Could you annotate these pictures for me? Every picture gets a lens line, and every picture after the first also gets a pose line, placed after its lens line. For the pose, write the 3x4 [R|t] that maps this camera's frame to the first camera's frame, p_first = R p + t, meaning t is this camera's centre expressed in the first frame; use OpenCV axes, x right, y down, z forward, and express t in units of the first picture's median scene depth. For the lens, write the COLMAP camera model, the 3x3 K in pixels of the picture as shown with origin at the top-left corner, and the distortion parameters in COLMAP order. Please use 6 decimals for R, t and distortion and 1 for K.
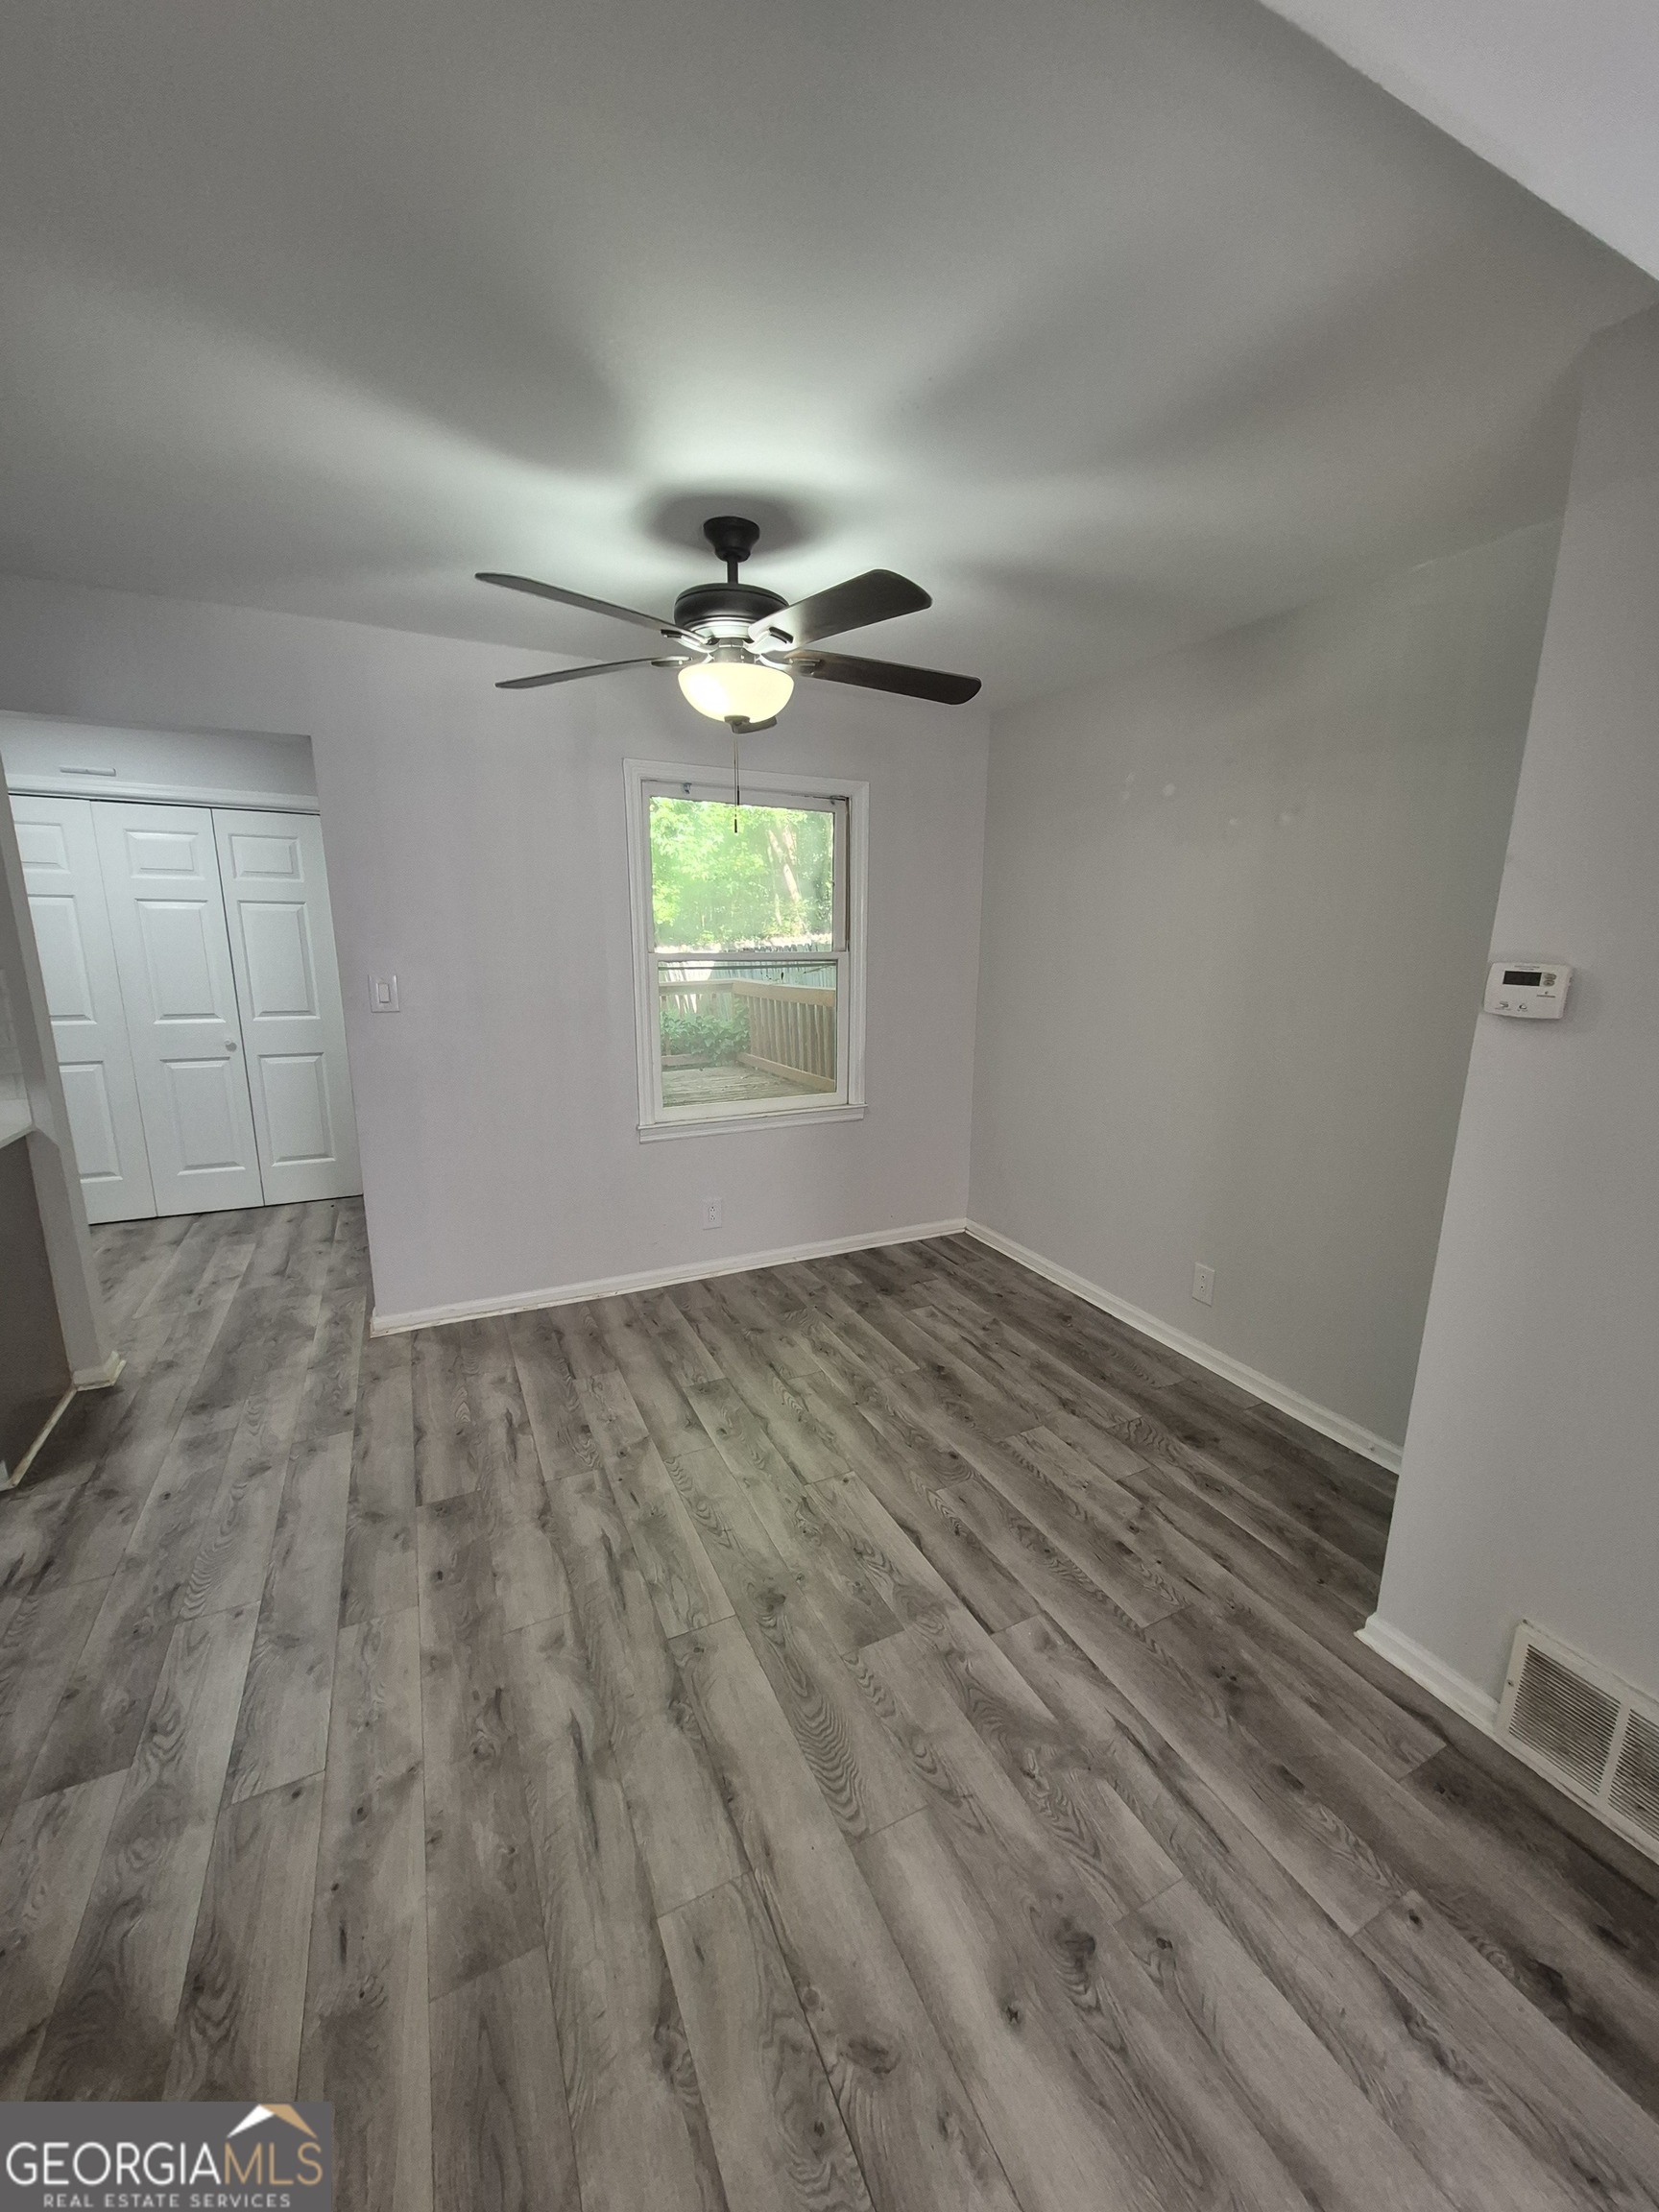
lens RADIAL K [[864.7, 0, 860.5], [0, 864.7, 1111.7], [0, 0, 1]] dist [0.006057, -0.000369]
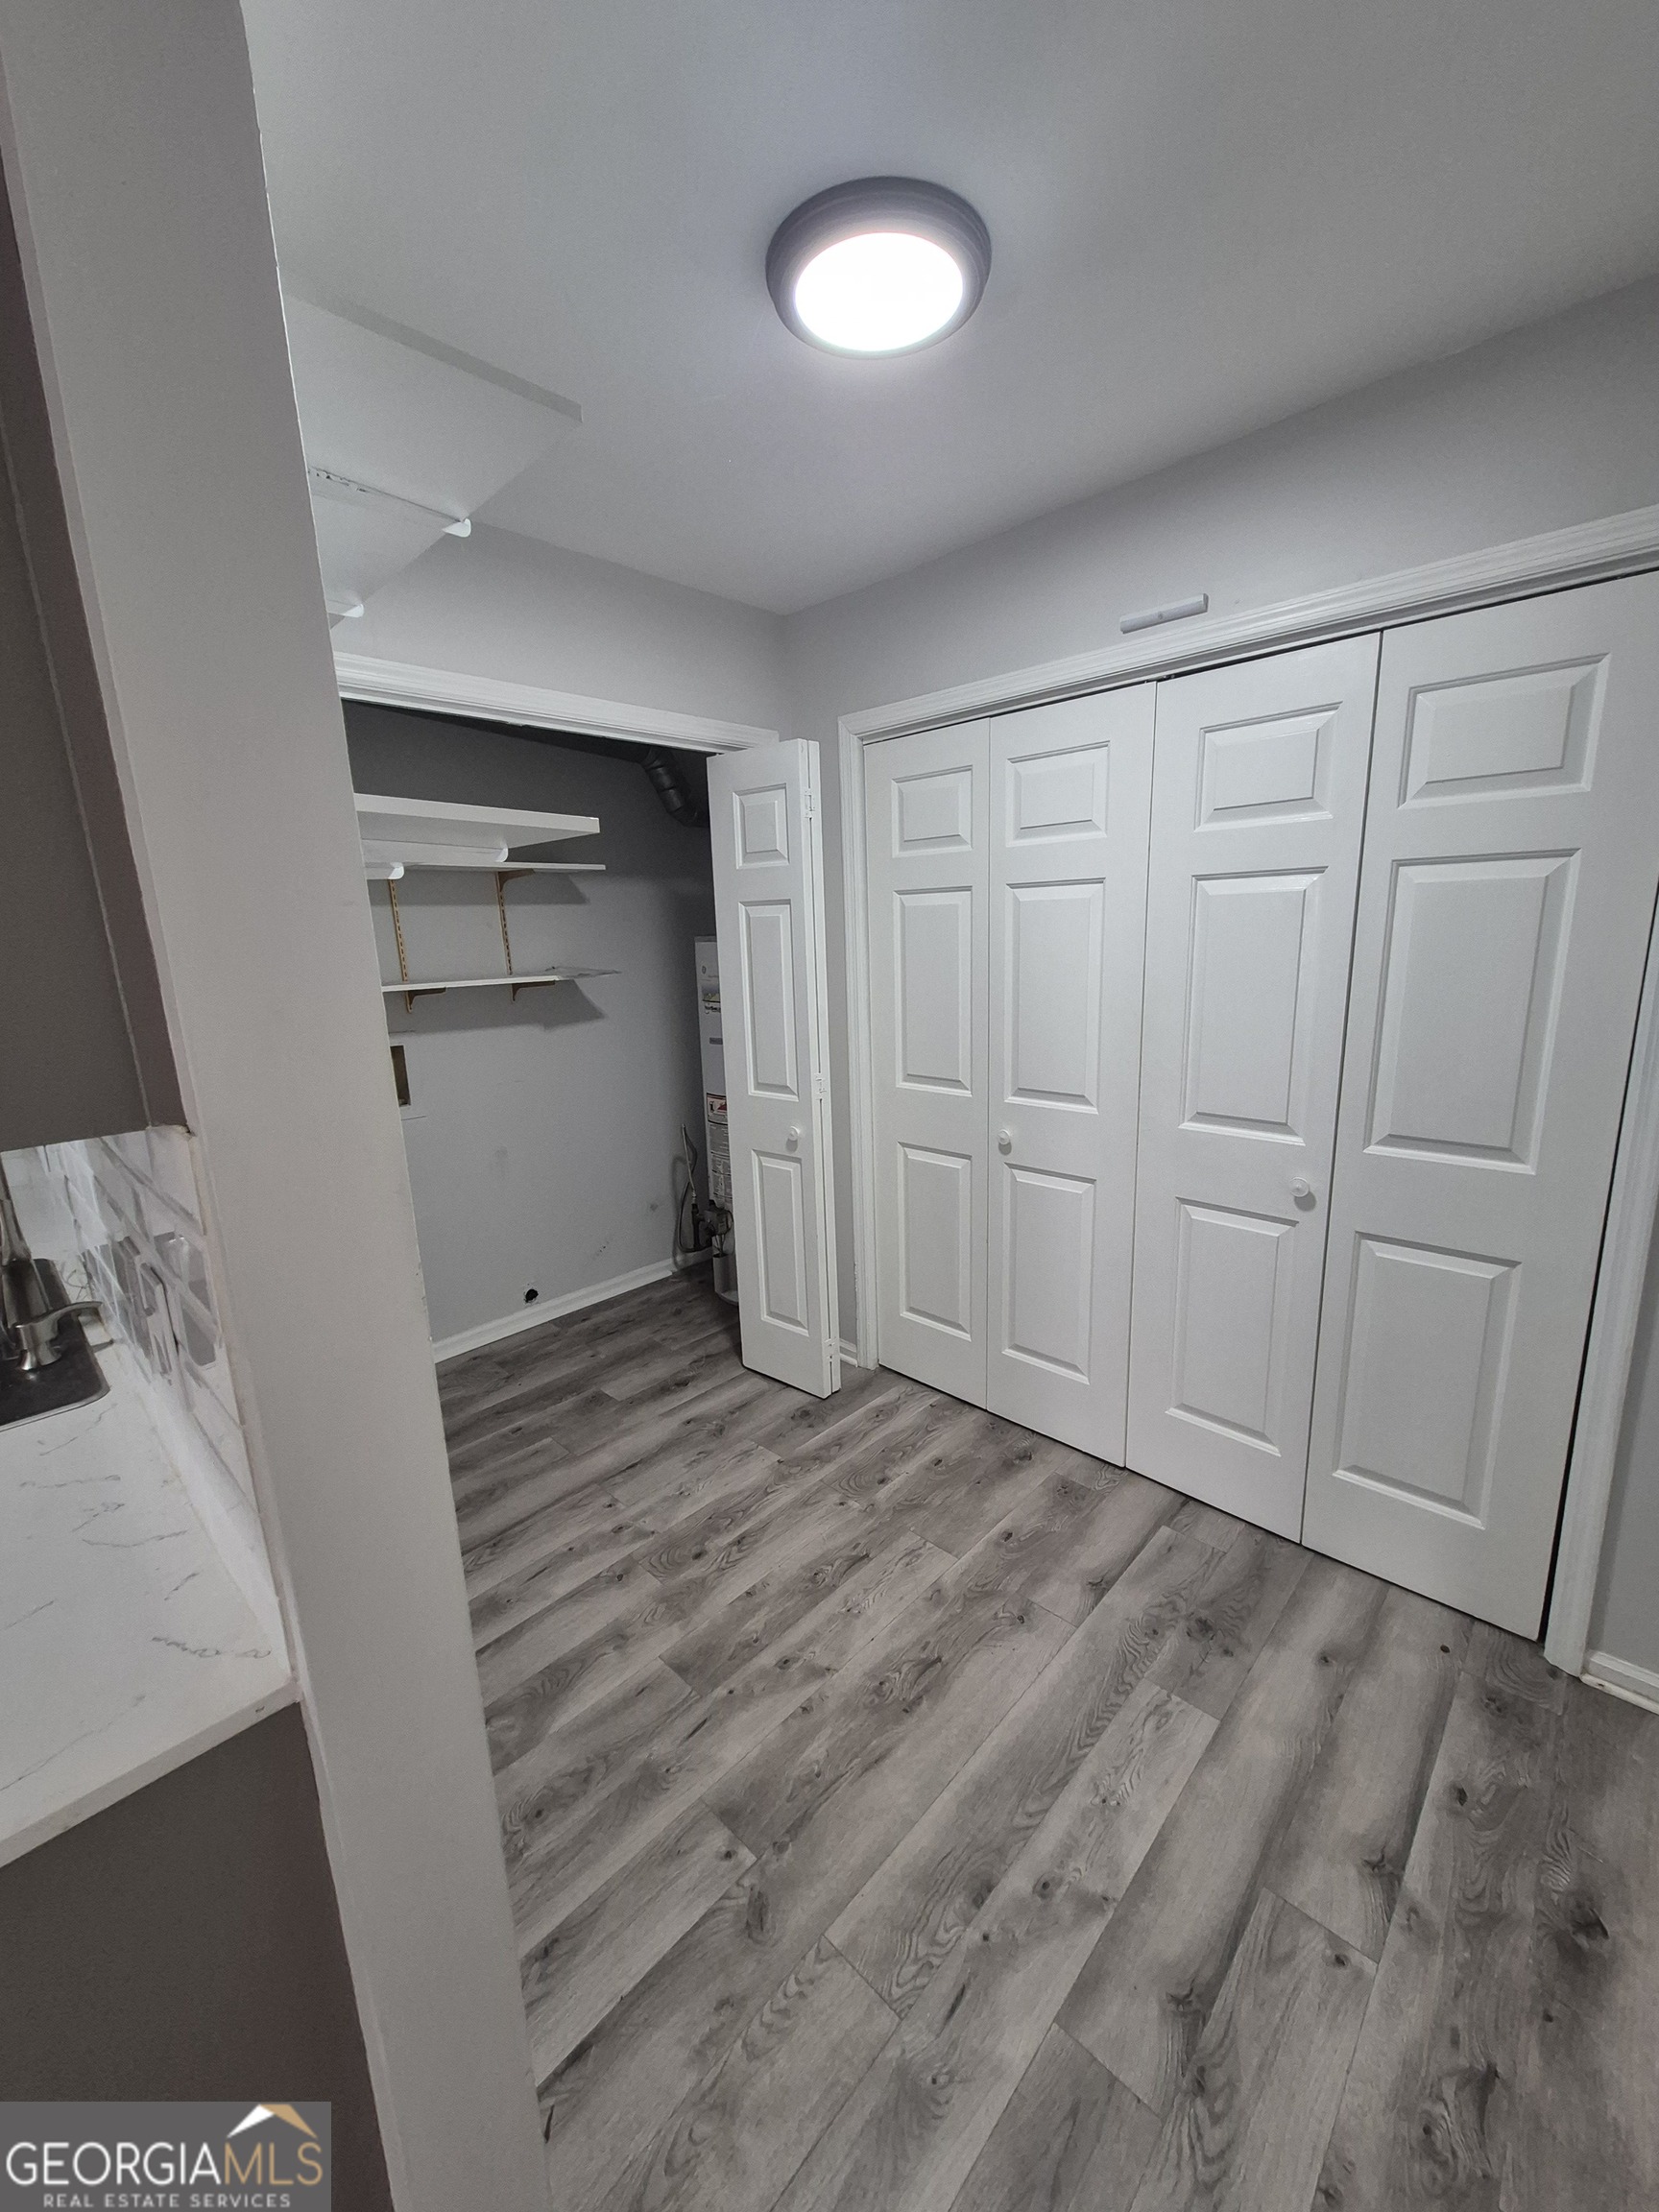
lens RADIAL K [[864.7, 0, 860.5], [0, 864.7, 1111.7], [0, 0, 1]] dist [0.006057, -0.000369]
pose [[0.335189, 0.168552, -0.926951, -0.432728], [-0.166371, 0.978995, 0.117855, -0.144266], [0.927345, 0.114714, 0.356191, 0.678296]]
